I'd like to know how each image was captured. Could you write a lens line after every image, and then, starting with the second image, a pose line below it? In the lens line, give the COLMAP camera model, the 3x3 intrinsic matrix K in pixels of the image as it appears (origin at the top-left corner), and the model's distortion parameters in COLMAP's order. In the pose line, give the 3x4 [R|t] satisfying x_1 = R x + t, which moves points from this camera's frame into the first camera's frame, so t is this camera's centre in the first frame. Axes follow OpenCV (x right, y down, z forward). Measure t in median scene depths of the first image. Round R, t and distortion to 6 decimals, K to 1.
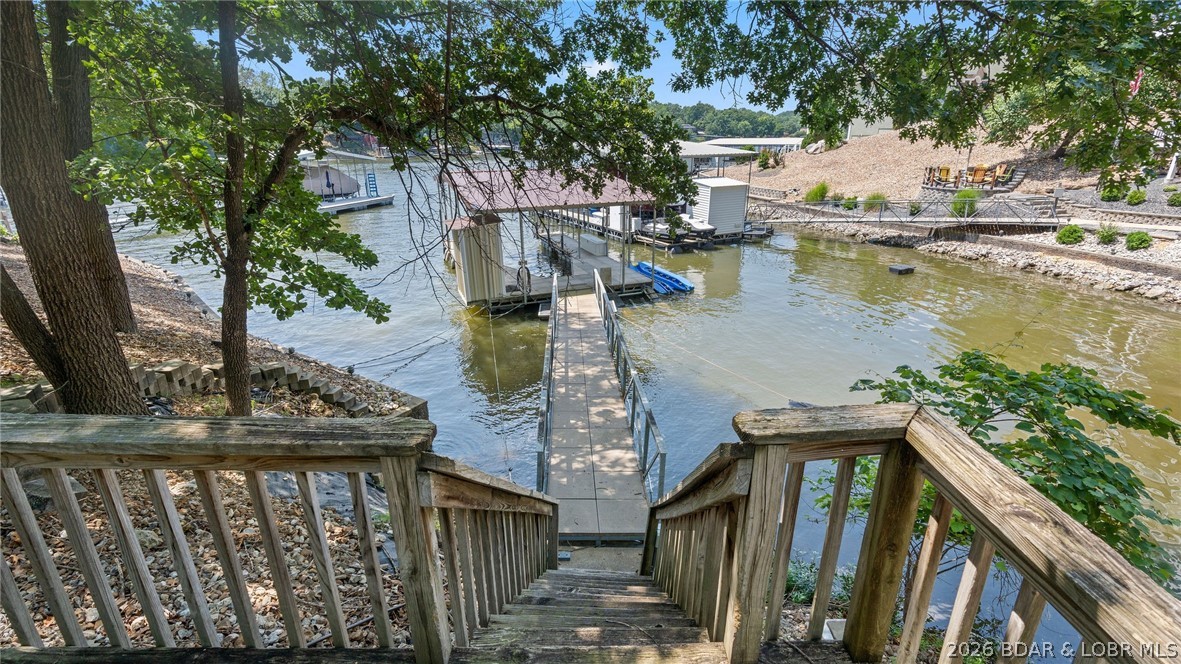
lens RADIAL K [[537.3, 0, 592.0], [0, 537.3, 329.5], [0, 0, 1]] dist [-0.009657, 0.003635]
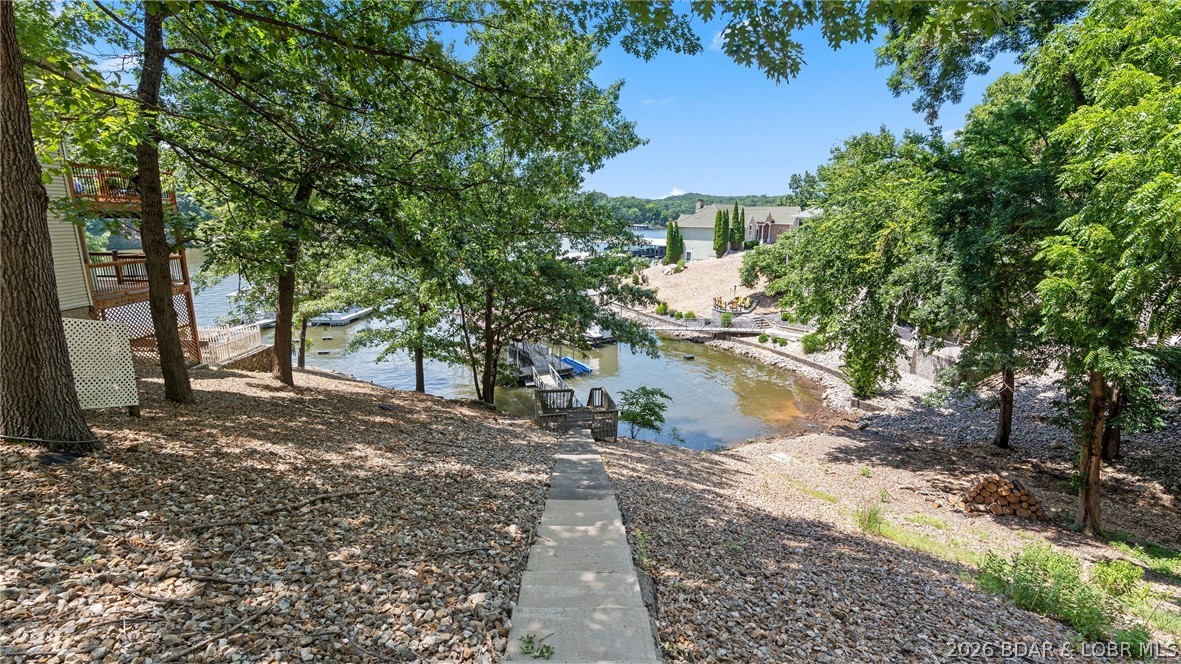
lens RADIAL K [[537.3, 0, 591.4], [0, 537.3, 334.1], [0, 0, 1]] dist [-0.009657, 0.003635]
pose [[0.984022, -0.023702, 0.176460, -0.148944], [0.045365, 0.991765, -0.119764, 0.030027], [-0.172168, 0.125855, 0.976995, -0.876266]]
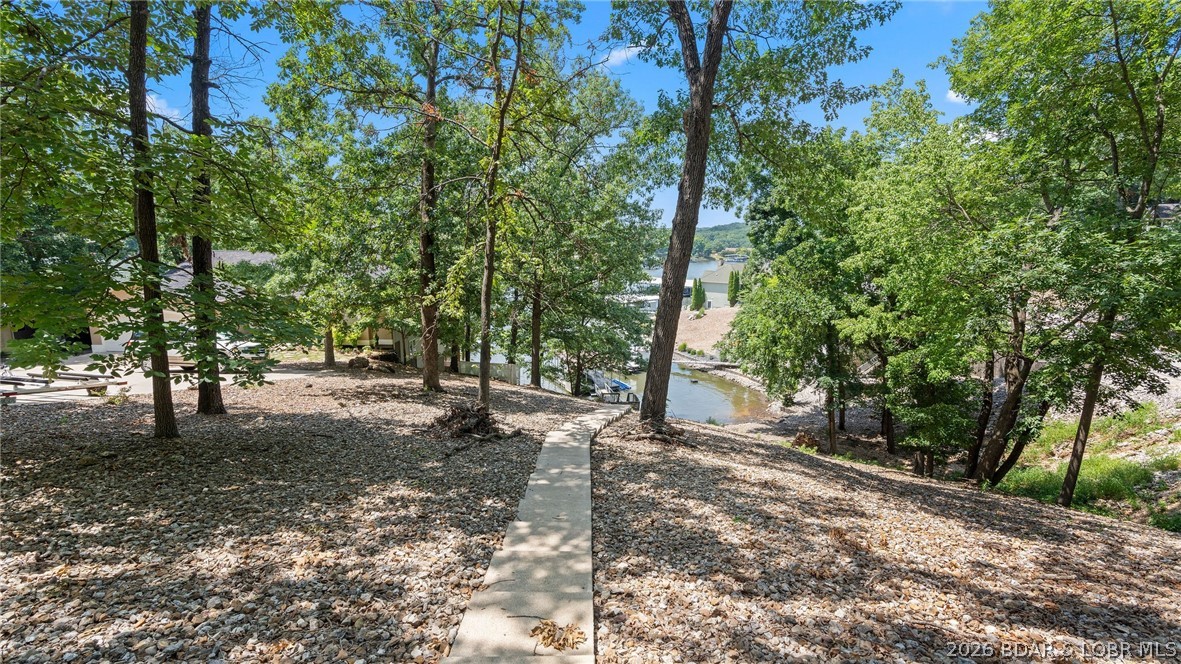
lens RADIAL K [[537.3, 0, 591.6], [0, 537.3, 331.3], [0, 0, 1]] dist [-0.009657, 0.003635]
pose [[0.995553, 0.000443, 0.094205, -0.304551], [0.016117, 0.984445, -0.174952, 0.131329], [-0.092818, 0.175692, 0.980060, -1.899679]]
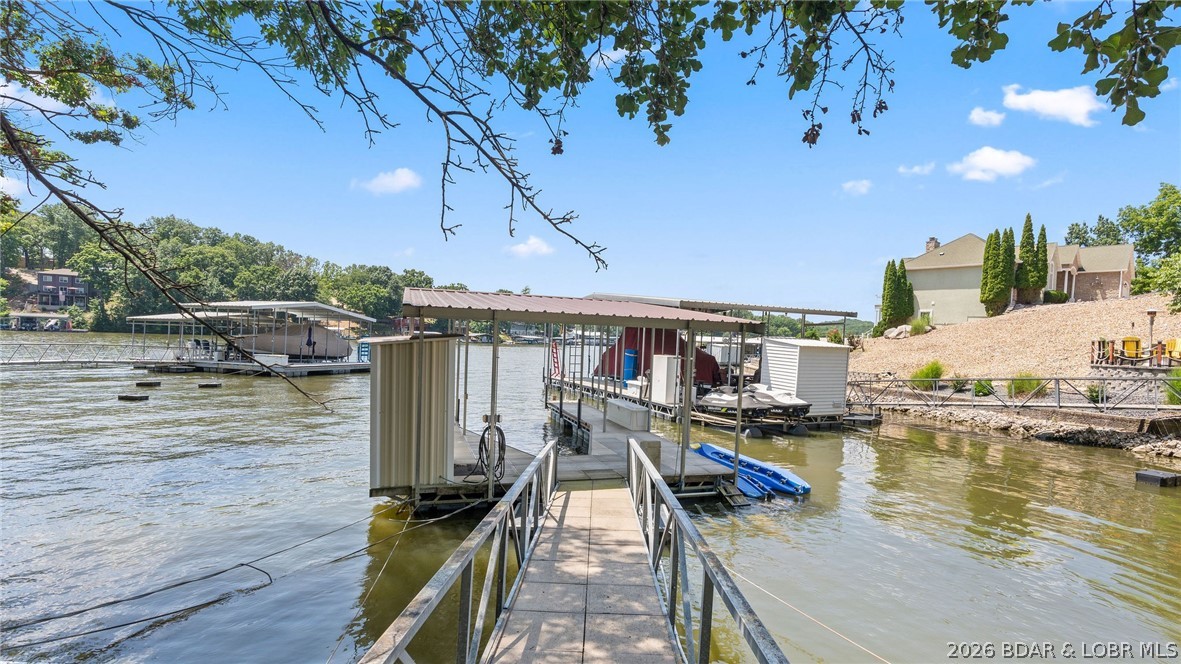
lens RADIAL K [[565.6, 0, 587.9], [0, 565.6, 362.4], [0, 0, 1]] dist [-0.010169, 0.001007]
pose [[0.996814, 0.042182, -0.067689, -0.001064], [-0.060396, 0.953527, -0.295192, -0.013848], [0.052091, 0.298340, 0.953037, 0.307631]]
